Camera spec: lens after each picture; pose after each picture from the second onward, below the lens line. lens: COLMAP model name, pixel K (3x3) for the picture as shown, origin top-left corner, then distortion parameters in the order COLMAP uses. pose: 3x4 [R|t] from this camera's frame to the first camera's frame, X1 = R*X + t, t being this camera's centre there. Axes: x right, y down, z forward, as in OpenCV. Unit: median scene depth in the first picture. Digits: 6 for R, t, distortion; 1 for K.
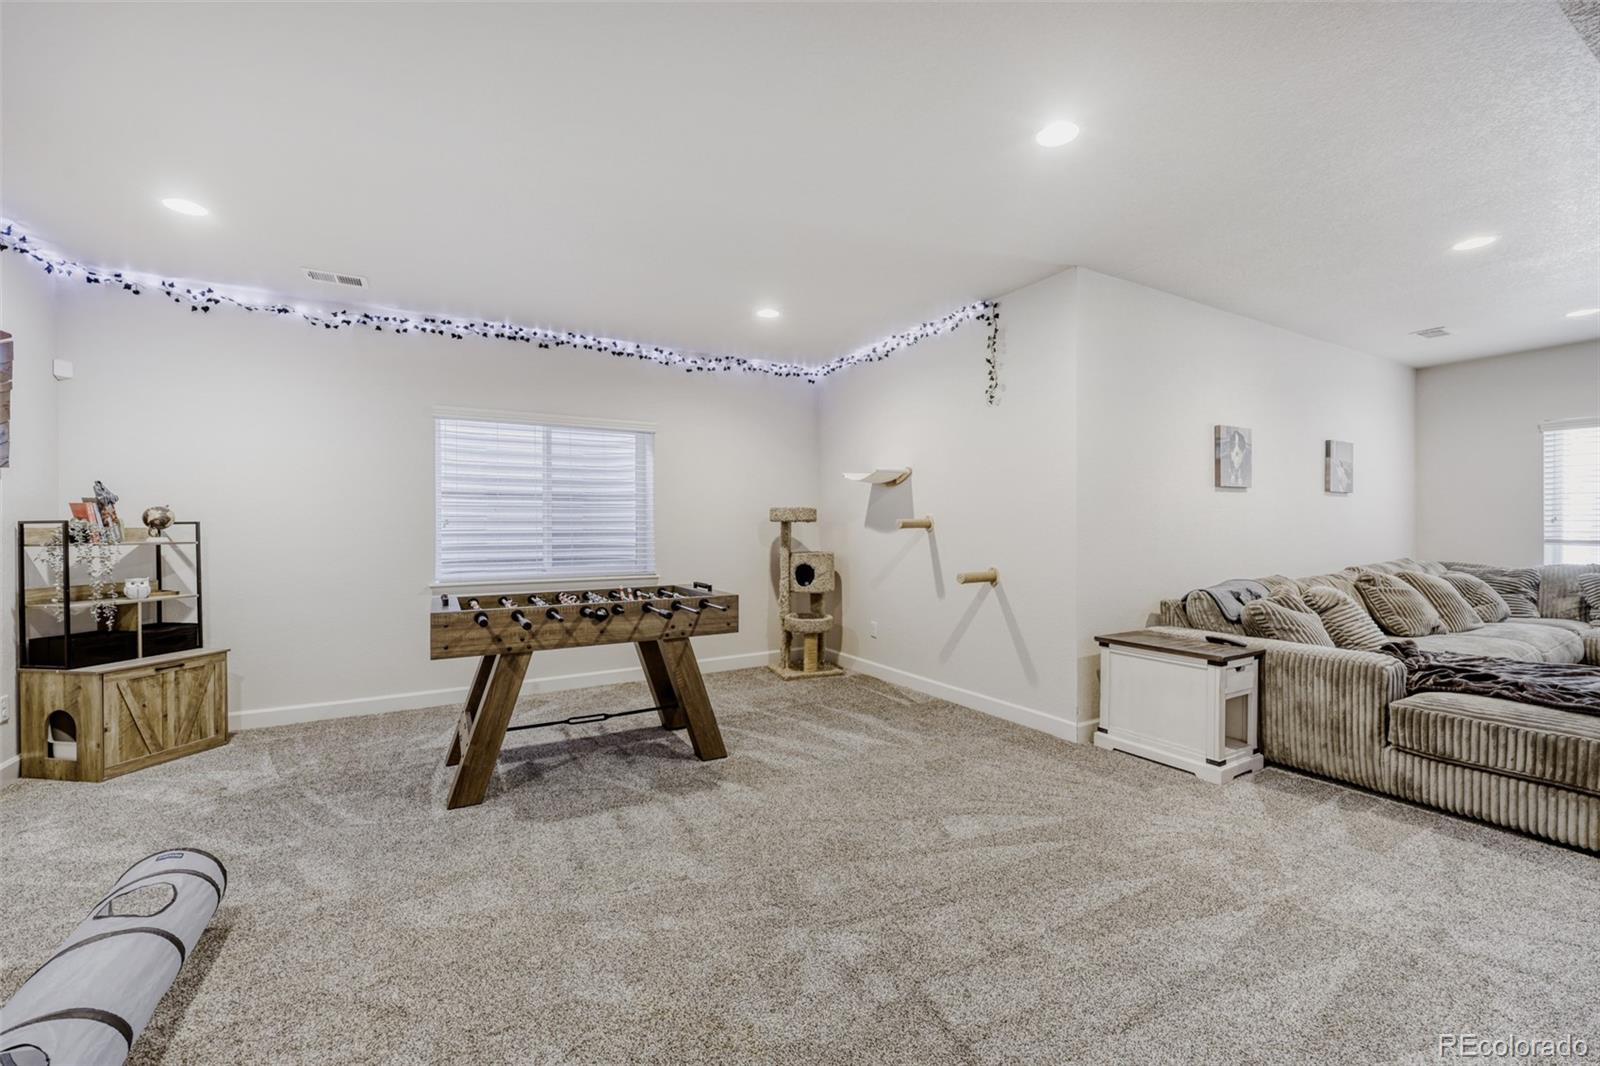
lens RADIAL K [[650.8, 0, 806.8], [0, 650.8, 534.9], [0, 0, 1]] dist [-0.002922, 0.000315]
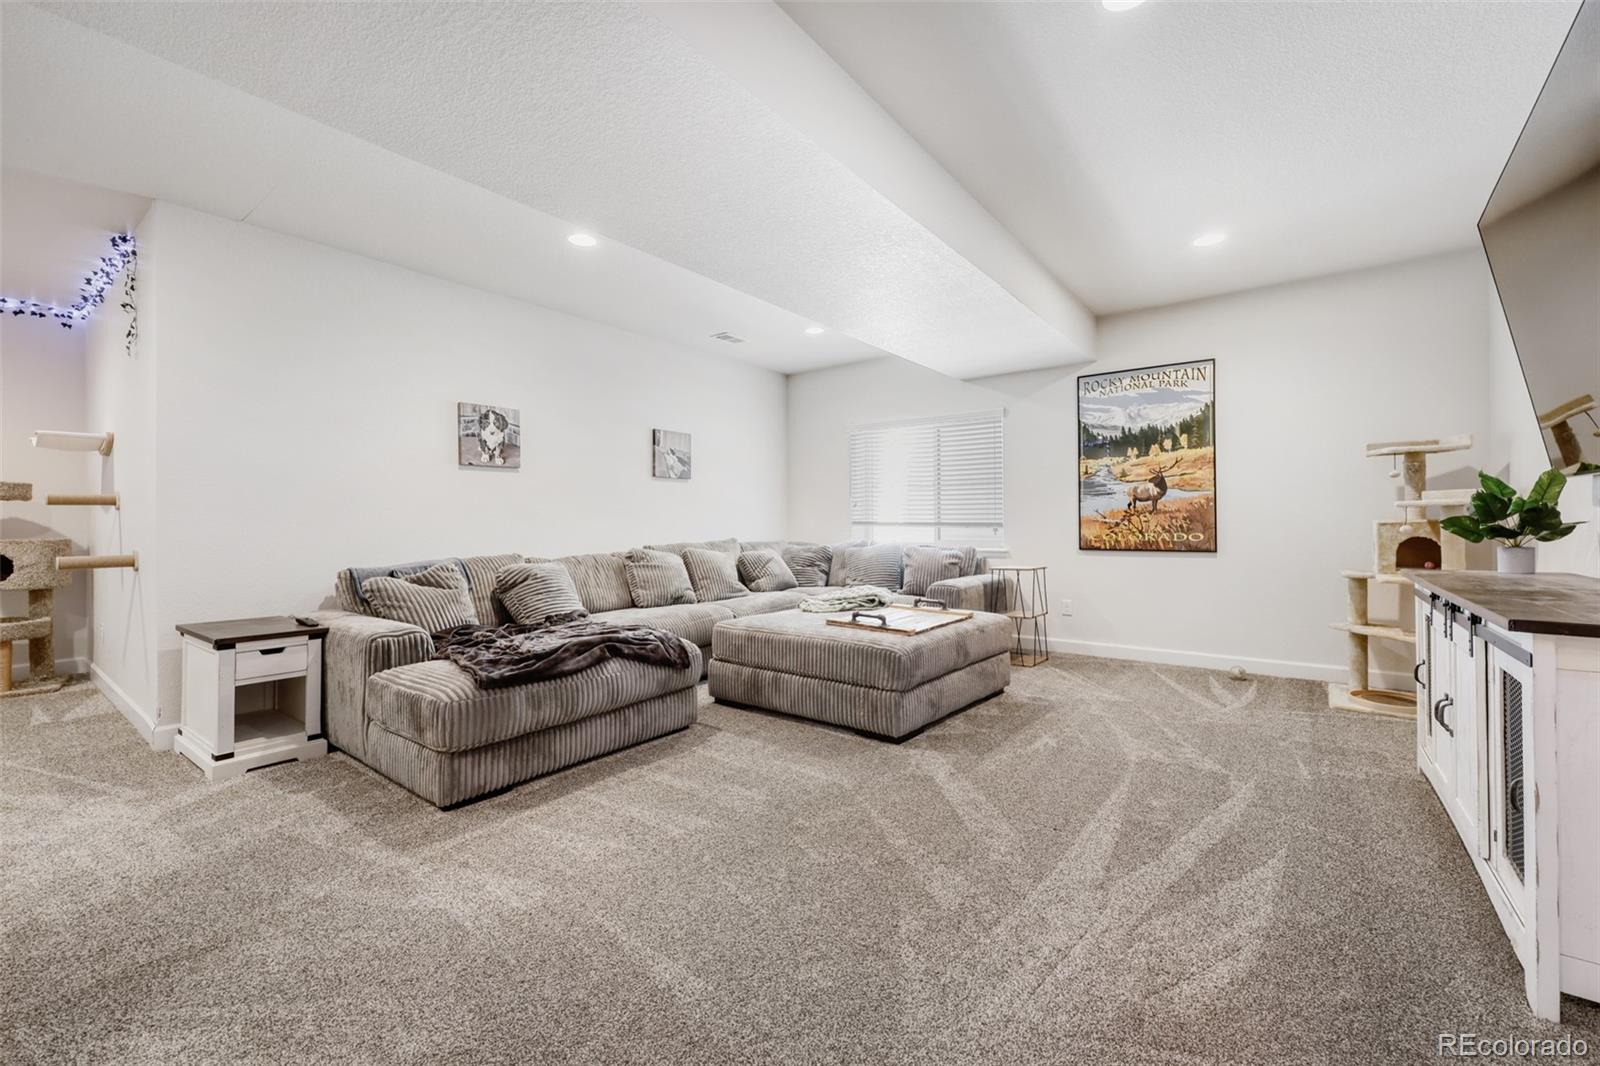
lens RADIAL K [[650.8, 0, 802.1], [0, 650.8, 527.6], [0, 0, 1]] dist [-0.002922, 0.000315]
pose [[0.922377, -0.004737, 0.386261, 0.714578], [0.006534, 0.999973, -0.003340, 0.026787], [-0.386235, 0.005604, 0.922383, -0.104170]]
